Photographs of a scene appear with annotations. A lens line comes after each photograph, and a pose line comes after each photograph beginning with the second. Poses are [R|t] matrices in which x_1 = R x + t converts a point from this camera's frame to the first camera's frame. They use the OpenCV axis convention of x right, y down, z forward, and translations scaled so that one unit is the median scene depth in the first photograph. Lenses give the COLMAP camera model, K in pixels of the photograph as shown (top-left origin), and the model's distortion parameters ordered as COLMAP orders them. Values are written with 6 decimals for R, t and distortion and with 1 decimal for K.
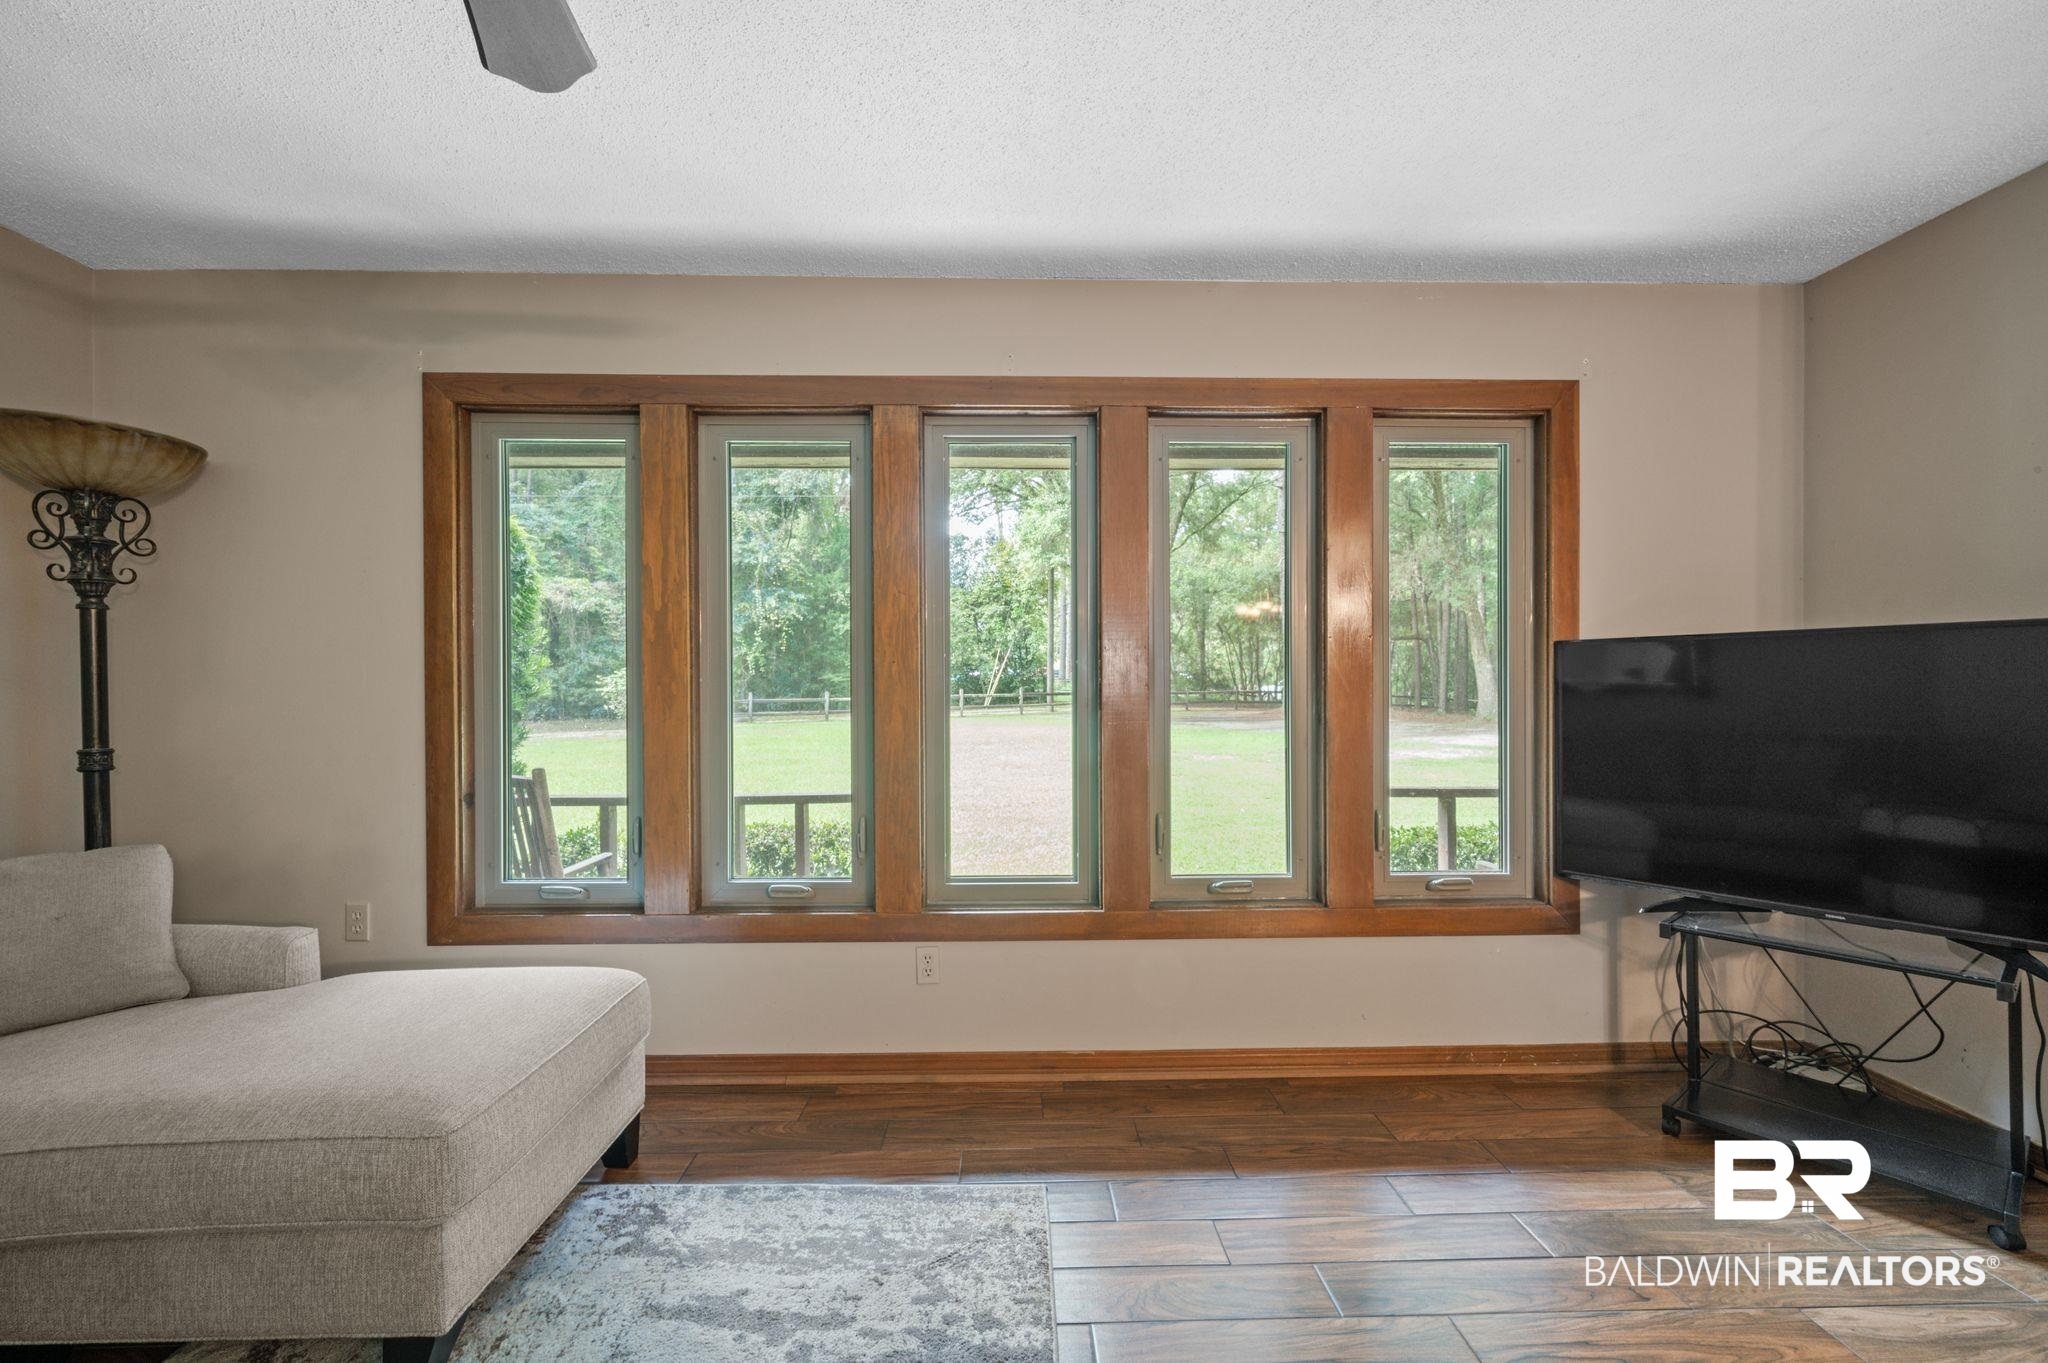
lens RADIAL K [[840.0, 0, 1015.4], [0, 840.0, 681.5], [0, 0, 1]] dist [-0.000943, -0.001346]
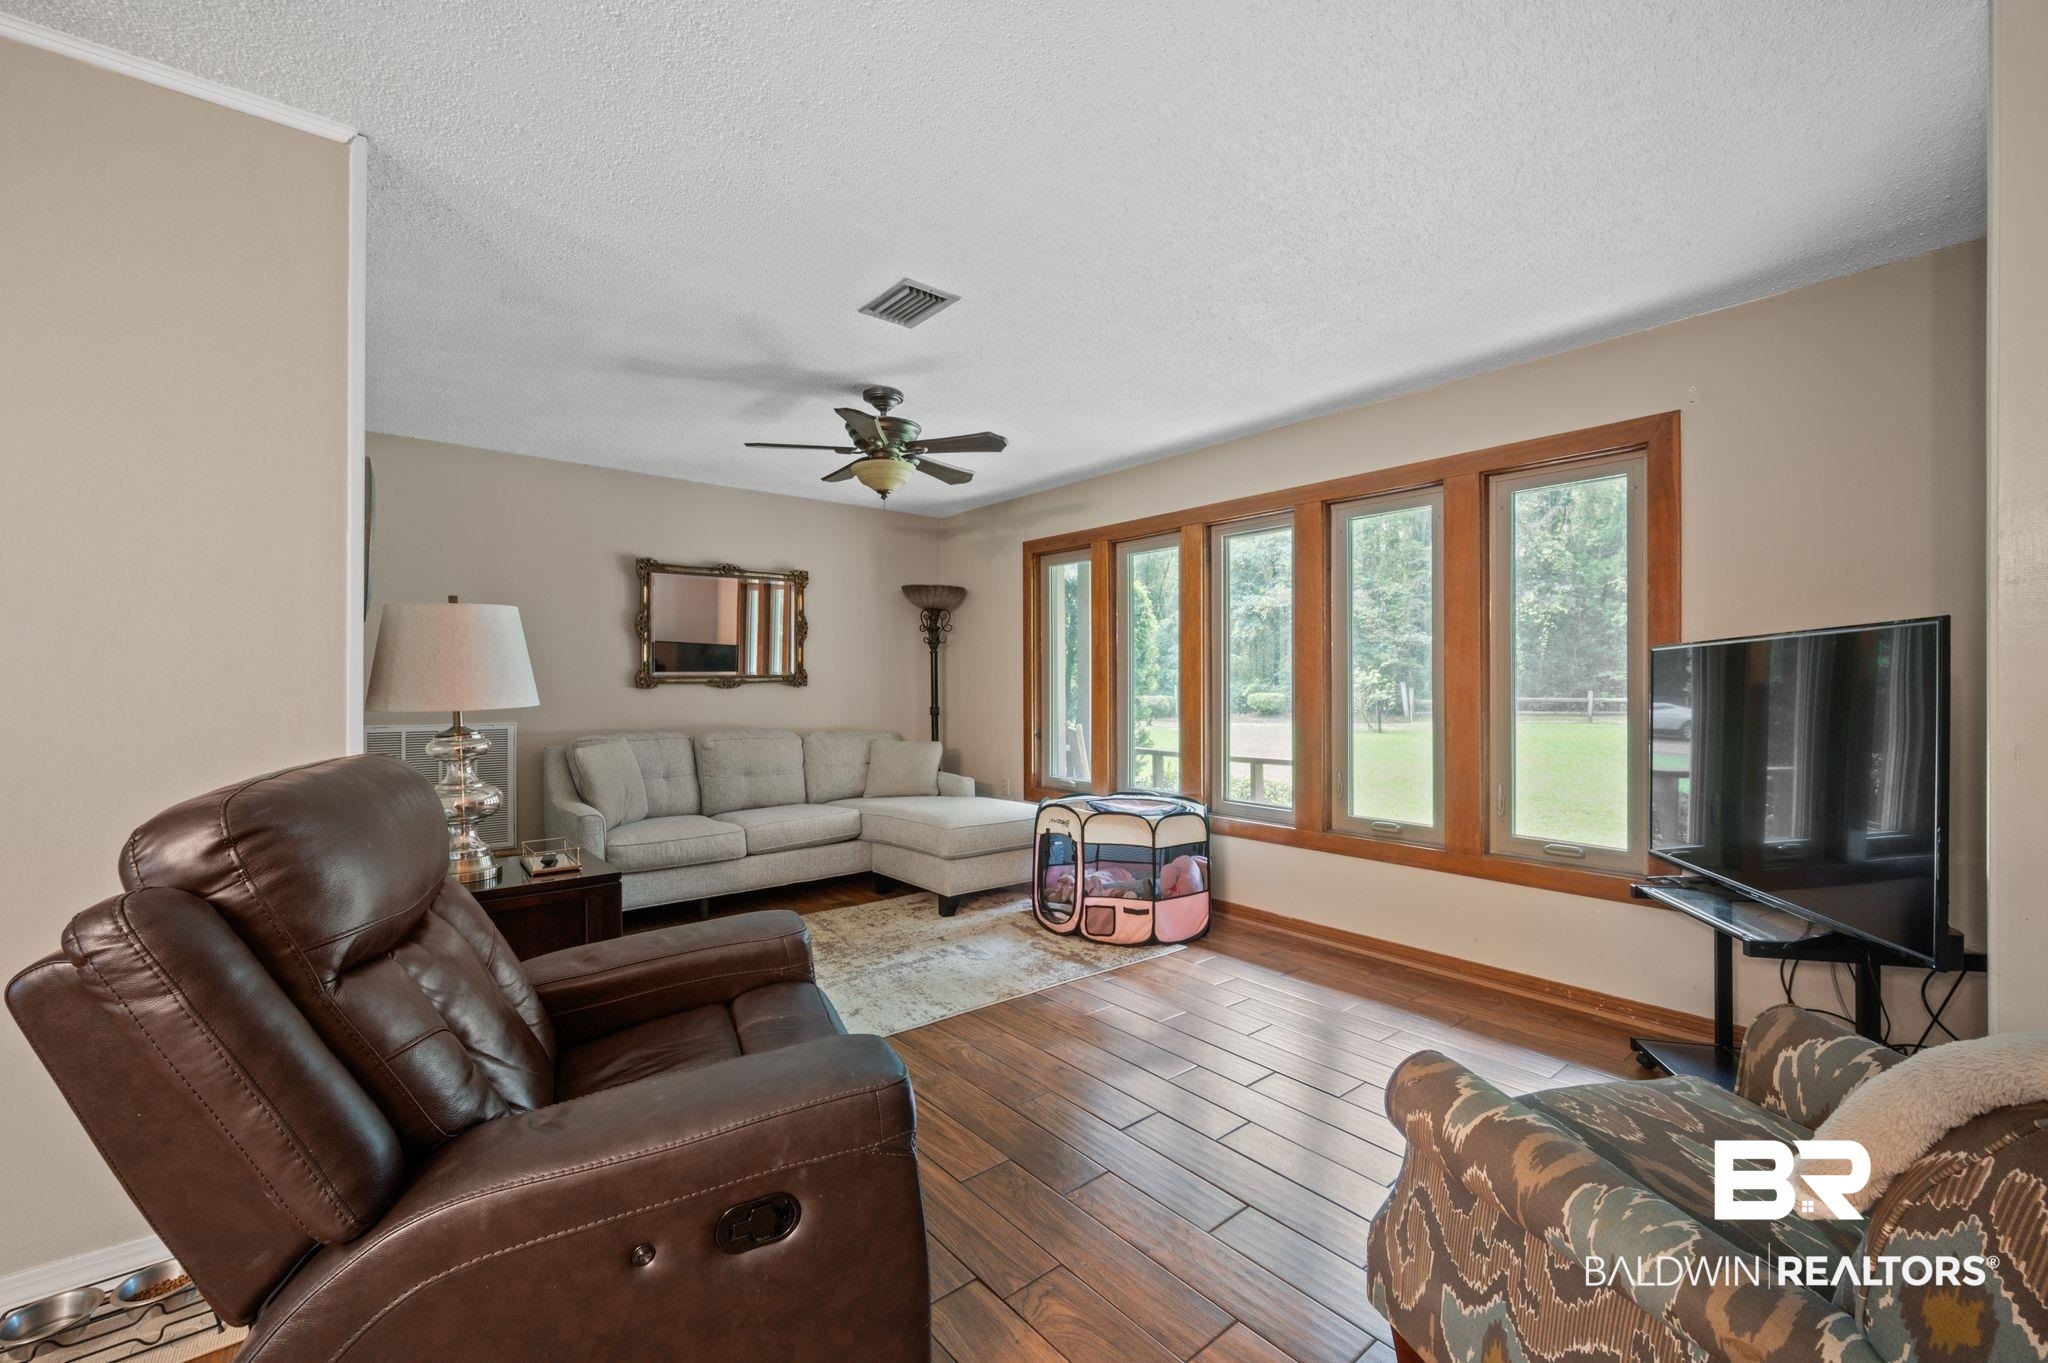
lens RADIAL K [[880.2, 0, 1030.4], [0, 880.2, 681.5], [0, 0, 1]] dist [-0.000367, 0.000016]
pose [[0.608927, 0.001865, -0.793224, 1.060664], [-0.000139, 0.999997, 0.002244, -0.003487], [0.793226, -0.001257, 0.608926, -0.370873]]
